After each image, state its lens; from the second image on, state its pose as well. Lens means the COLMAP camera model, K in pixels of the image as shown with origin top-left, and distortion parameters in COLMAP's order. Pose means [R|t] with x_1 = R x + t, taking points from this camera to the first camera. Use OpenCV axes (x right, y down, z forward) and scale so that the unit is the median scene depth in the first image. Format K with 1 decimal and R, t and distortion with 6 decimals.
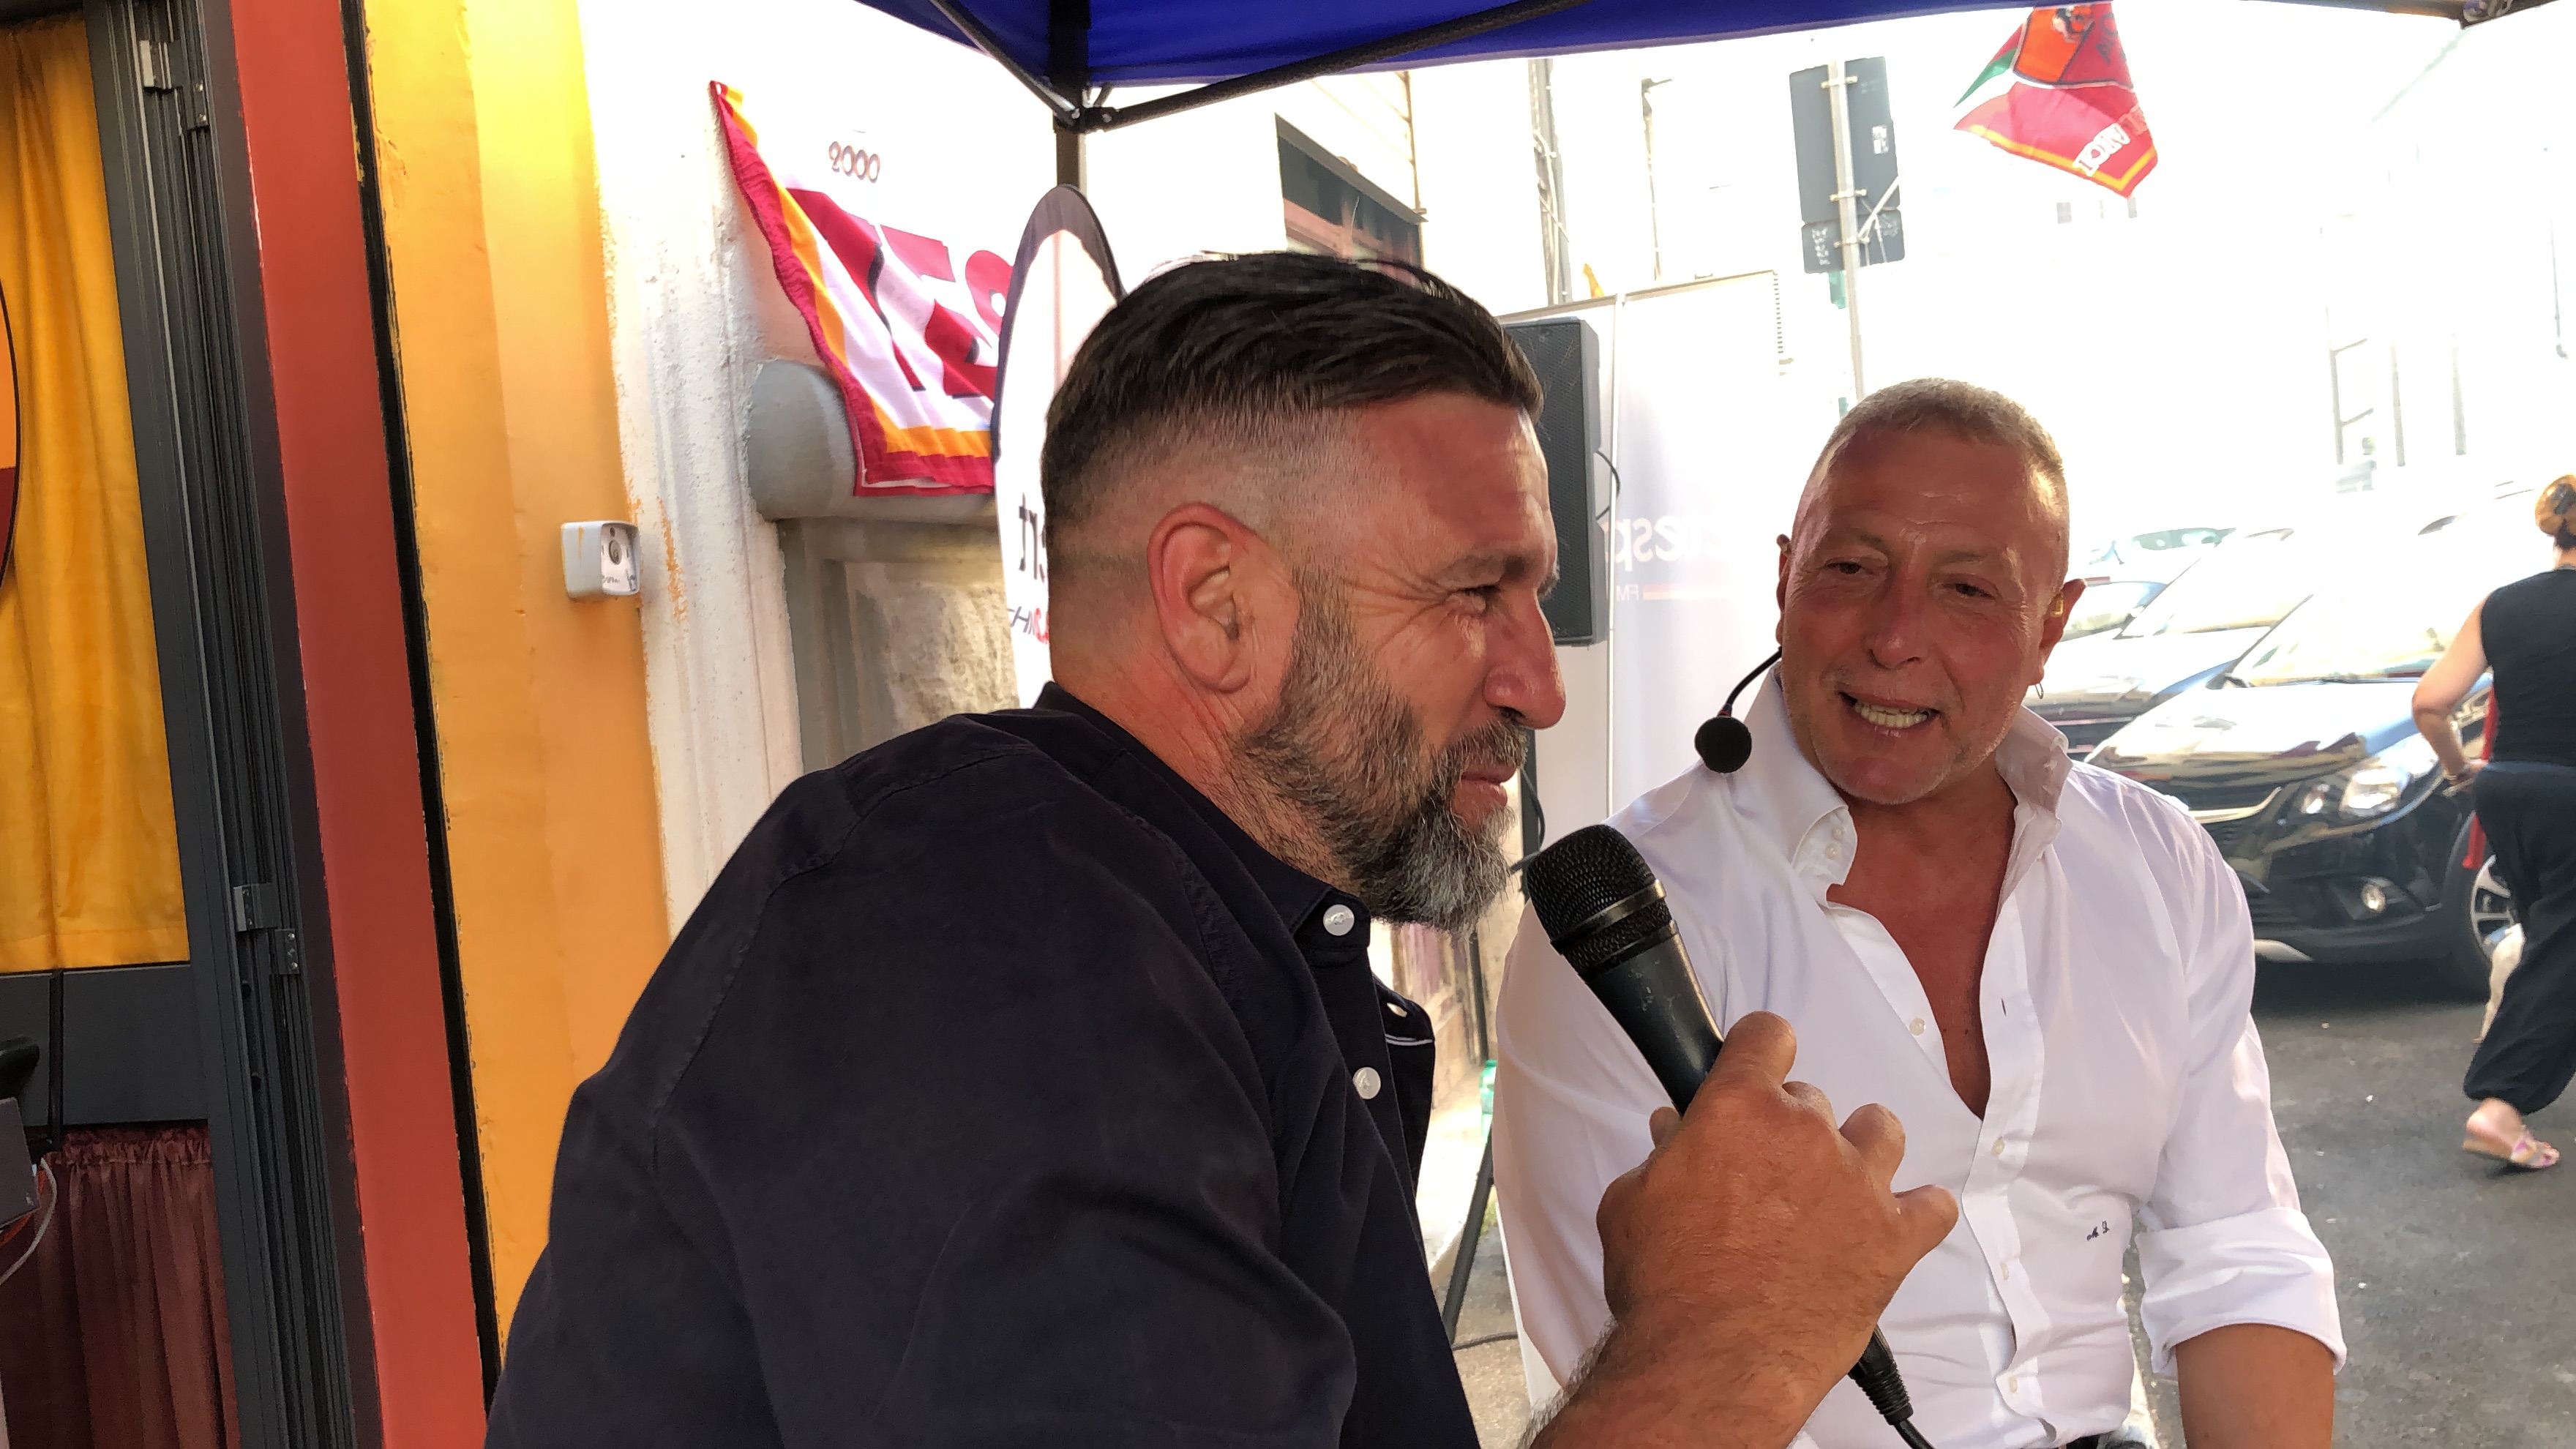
lens RADIAL K [[2430.3, 0, 1288.0], [0, 2430.3, 724.5], [0, 0, 1]] dist [0.111997, -0.220540]
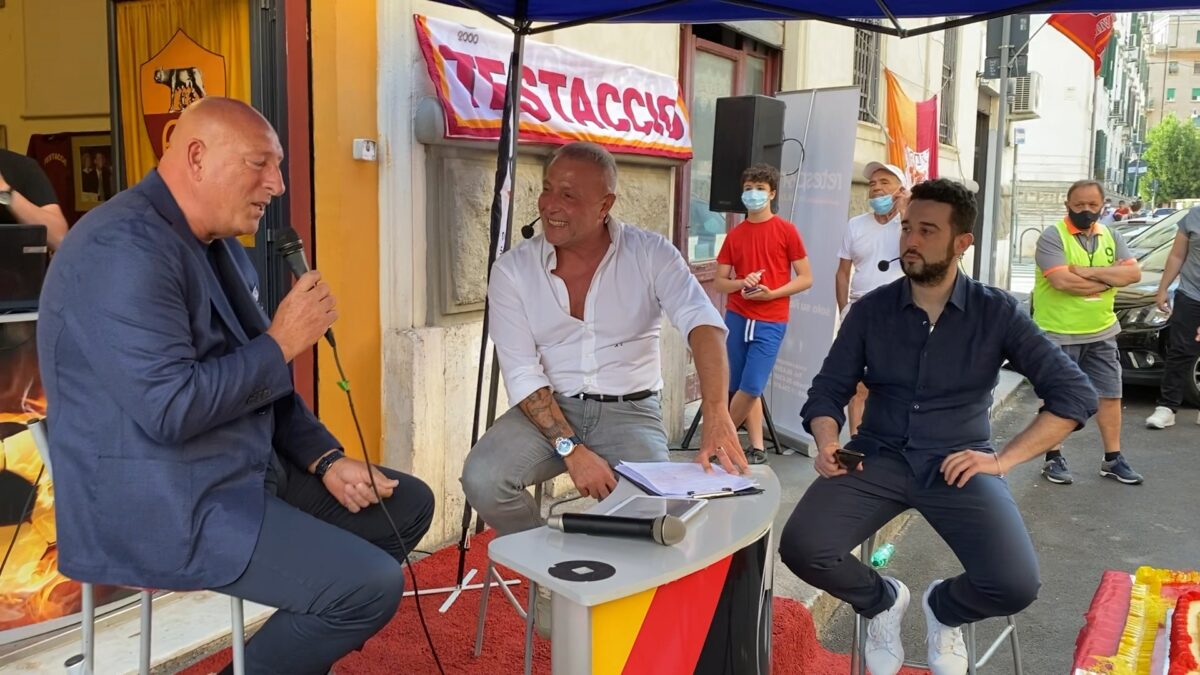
lens RADIAL K [[1055.0, 0, 600.0], [0, 1055.0, 337.5], [0, 0, 1]] dist [0.053330, -0.005826]
pose [[0.966832, 0.132489, -0.218365, 0.392987], [-0.112482, 0.988436, 0.101694, 0.007096], [0.229313, -0.073759, 0.970554, -0.414384]]
